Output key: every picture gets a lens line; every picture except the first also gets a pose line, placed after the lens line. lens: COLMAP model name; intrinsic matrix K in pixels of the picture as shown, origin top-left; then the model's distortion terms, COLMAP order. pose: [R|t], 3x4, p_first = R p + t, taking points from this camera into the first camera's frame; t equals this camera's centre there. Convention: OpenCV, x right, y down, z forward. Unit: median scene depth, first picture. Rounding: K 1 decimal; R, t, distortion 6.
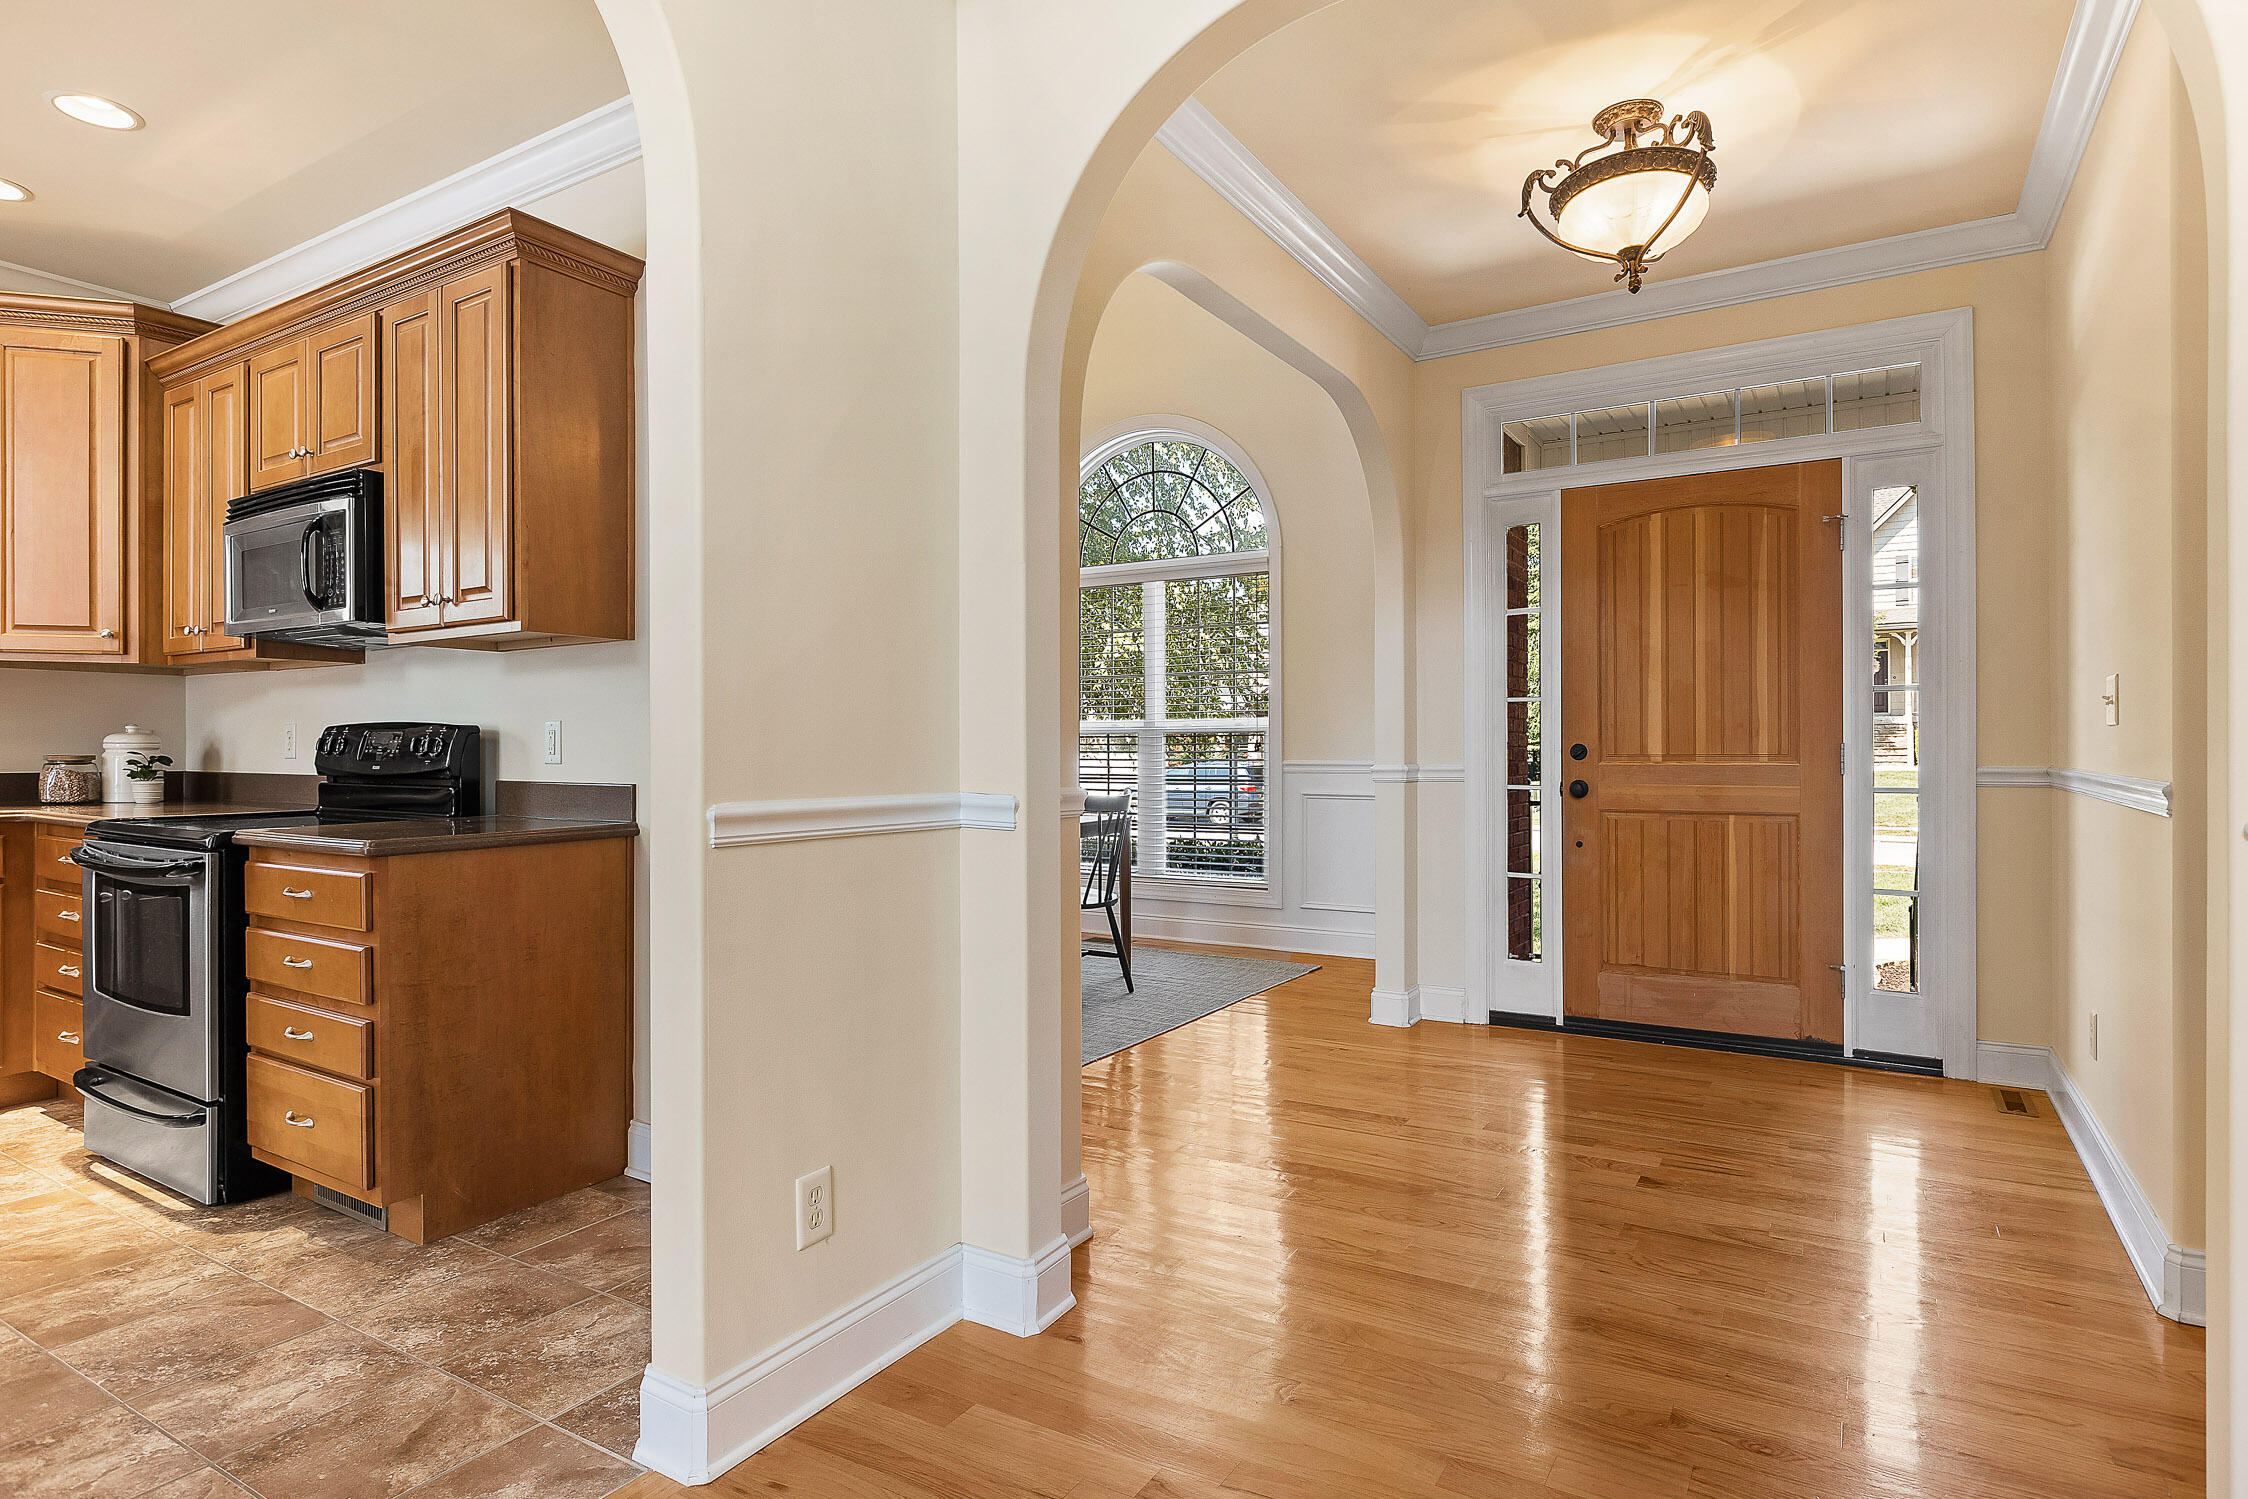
lens RADIAL K [[1141.0, 0, 1127.7], [0, 1141.0, 750.2], [0, 0, 1]] dist [-0.001442, -0.000186]
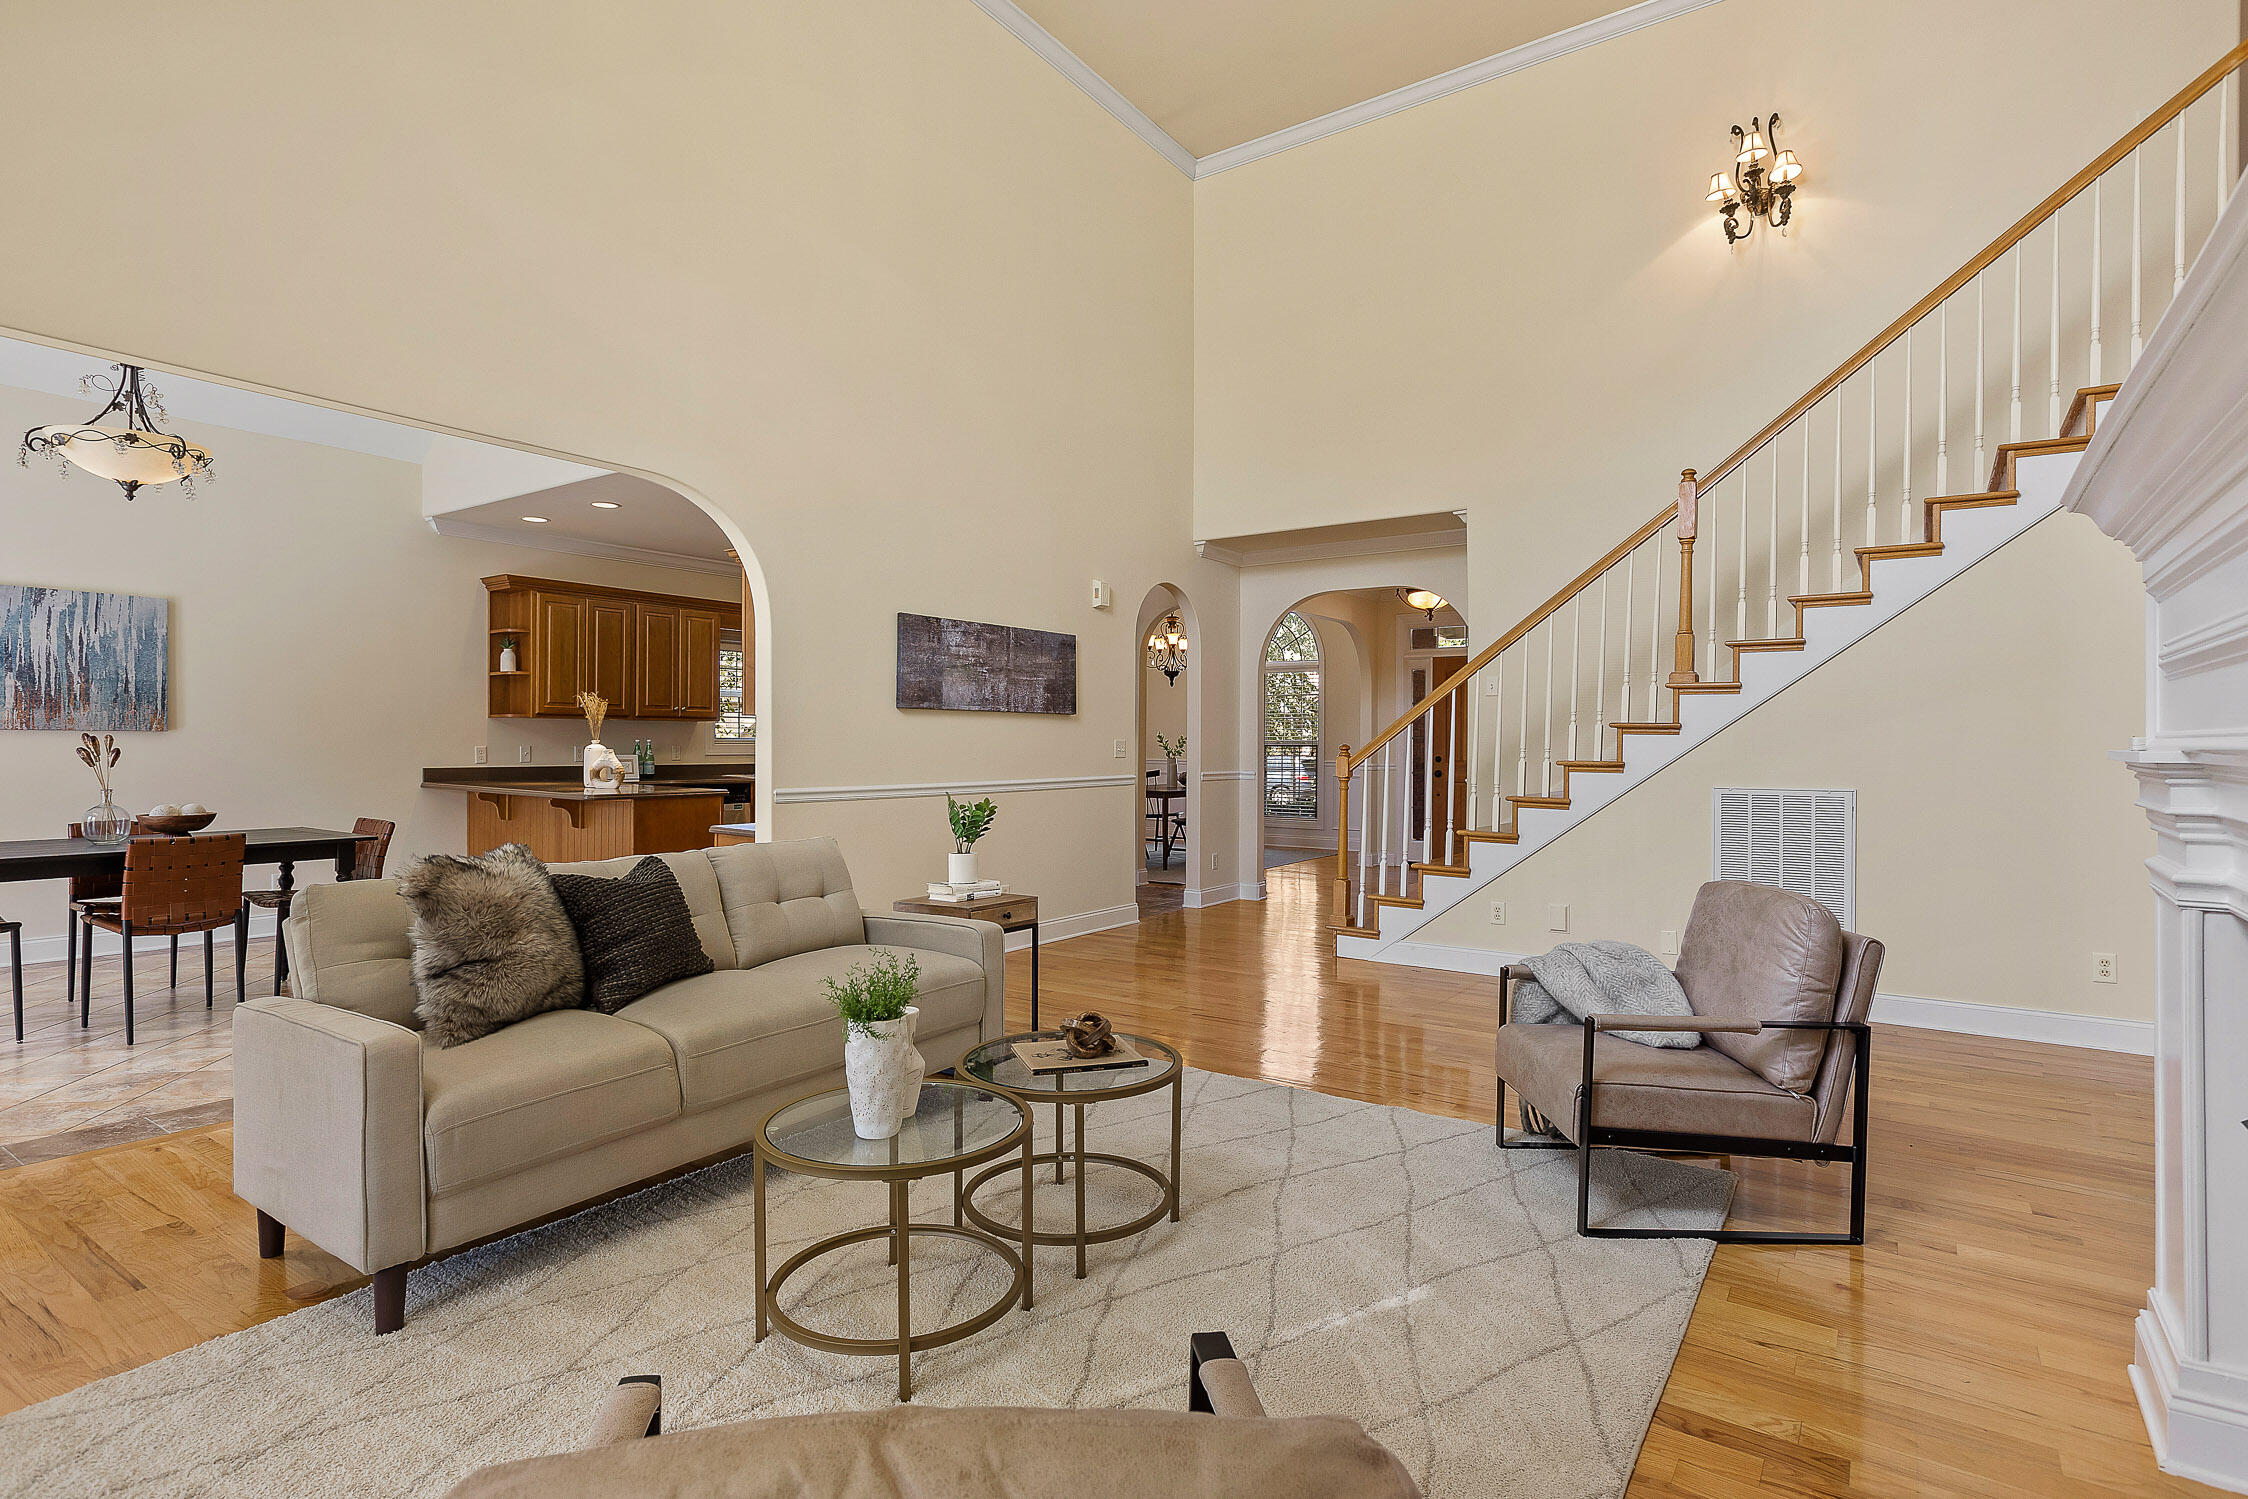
lens RADIAL K [[1141.0, 0, 1122.8], [0, 1141.0, 750.1], [0, 0, 1]] dist [-0.001442, -0.000186]
pose [[0.998431, 0.006204, -0.055658, -0.187694], [-0.005989, 0.999974, 0.004031, -0.036455], [0.055682, -0.003692, 0.998442, -1.799324]]
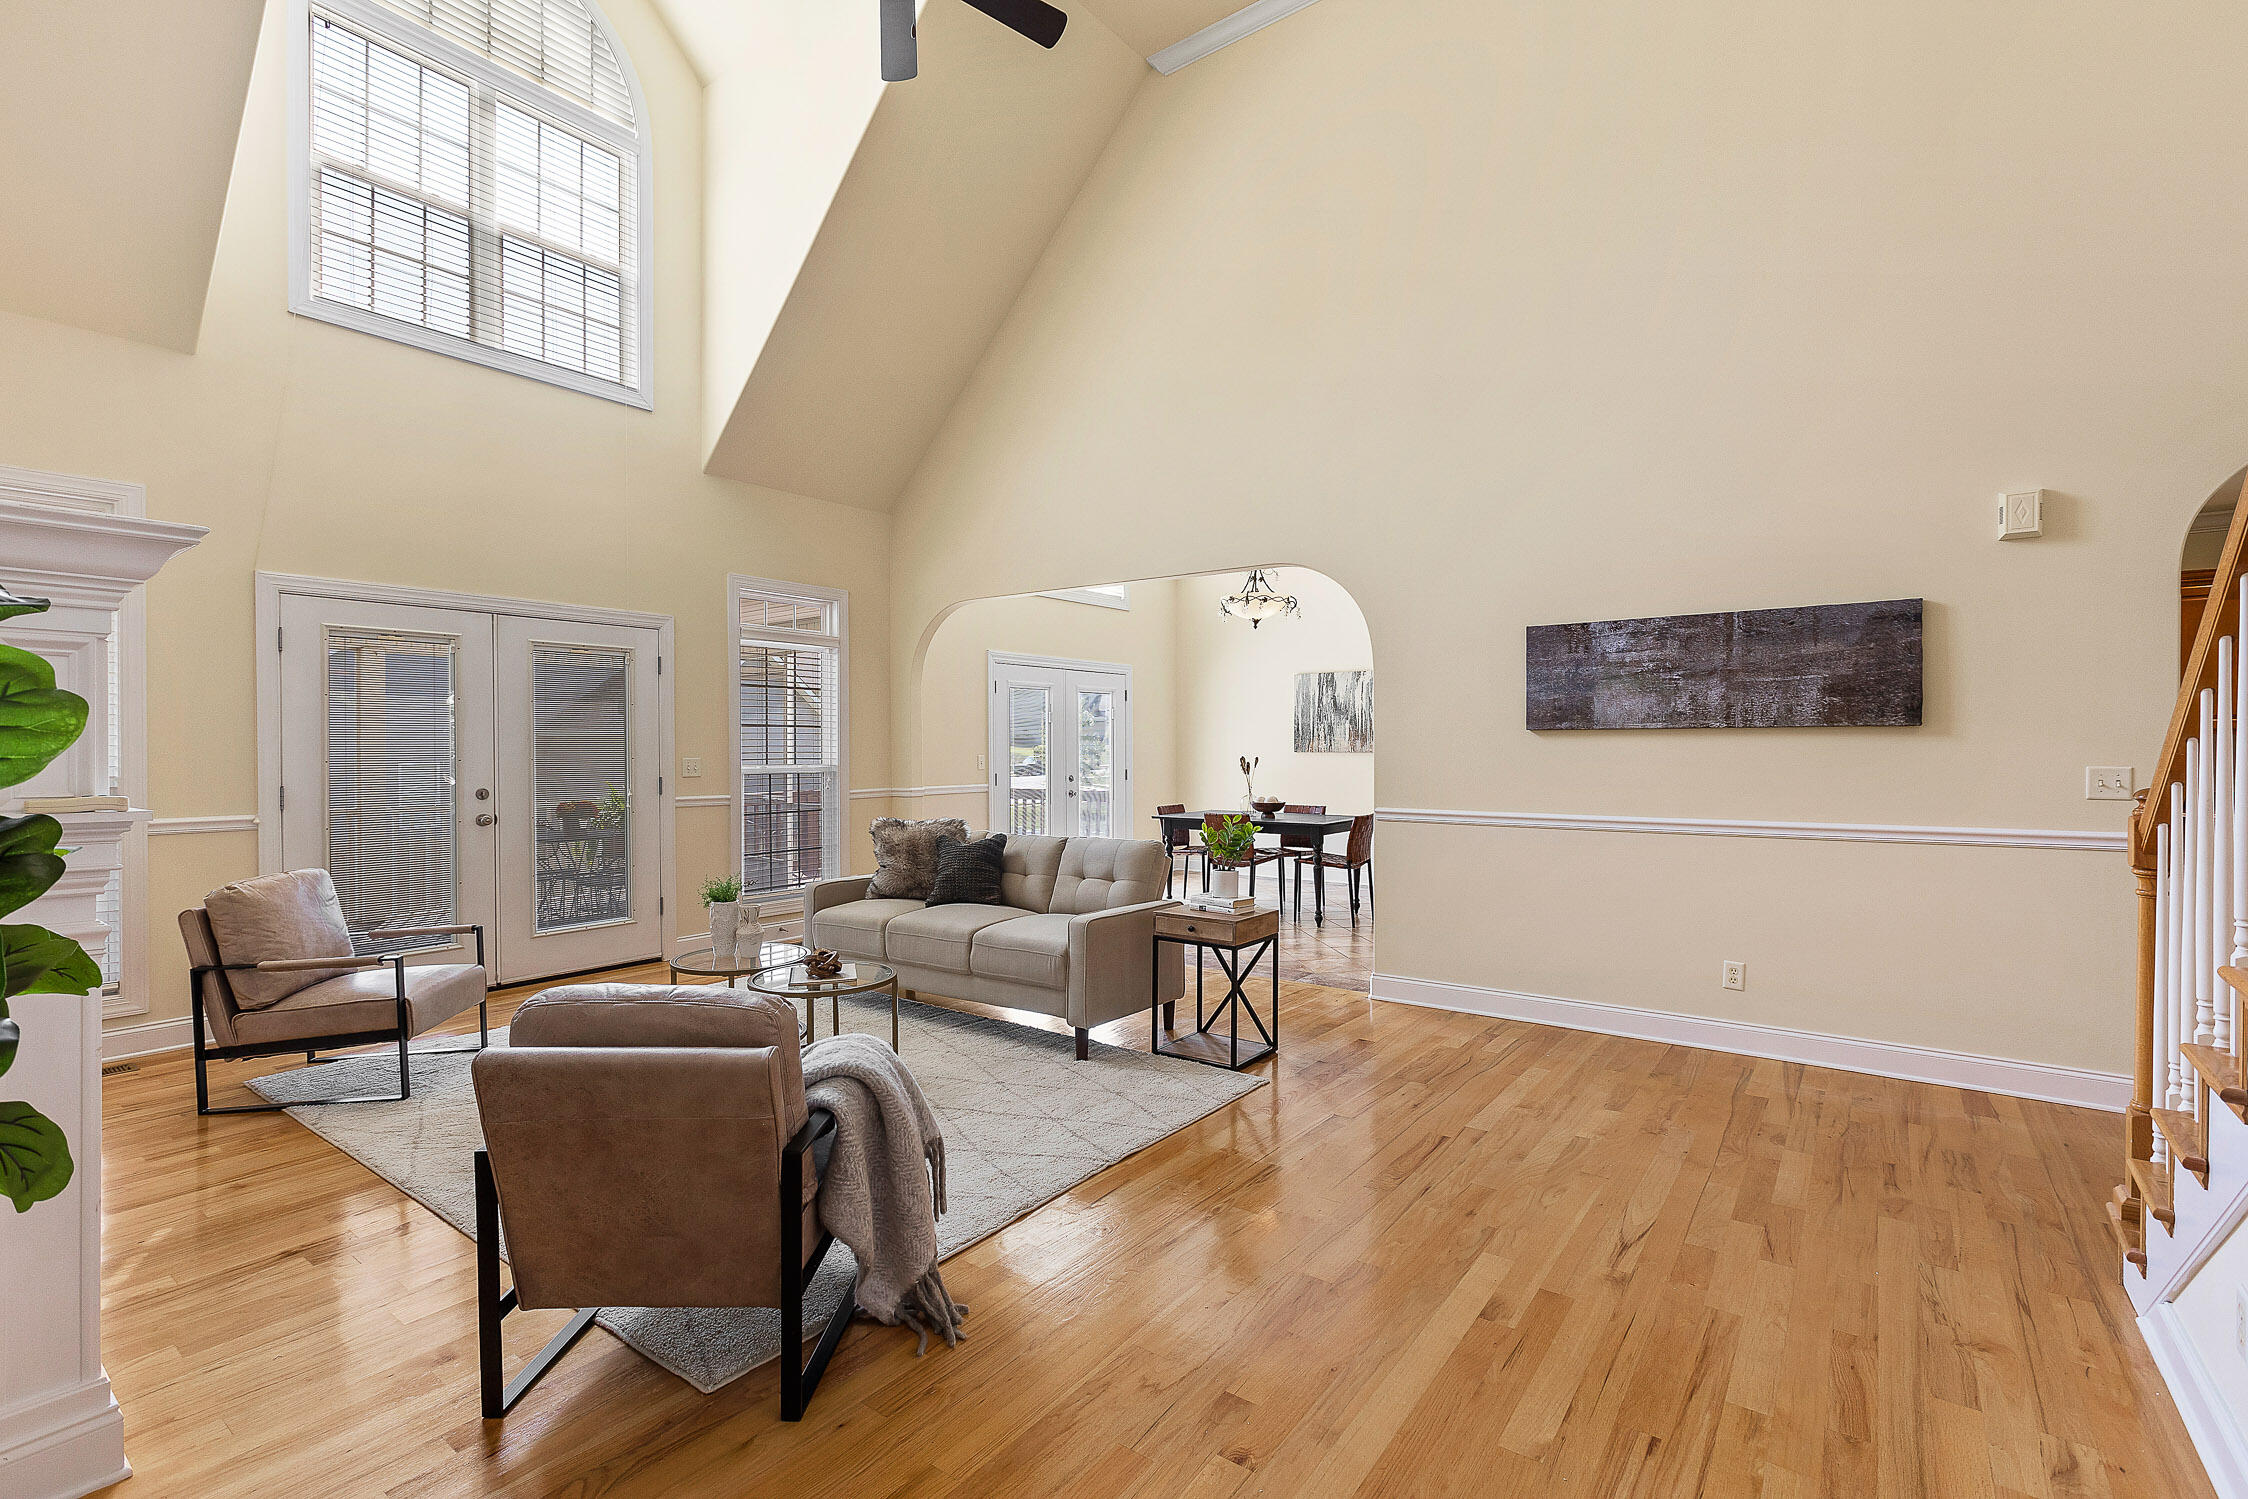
lens RADIAL K [[1021.6, 0, 1120.1], [0, 1021.6, 758.8], [0, 0, 1]] dist [0.018513, -0.000086]
pose [[-0.087837, 0.014037, -0.996036, 0.792198], [0.002771, 0.999900, 0.013847, -0.070572], [0.996131, -0.001544, -0.087867, -0.617417]]
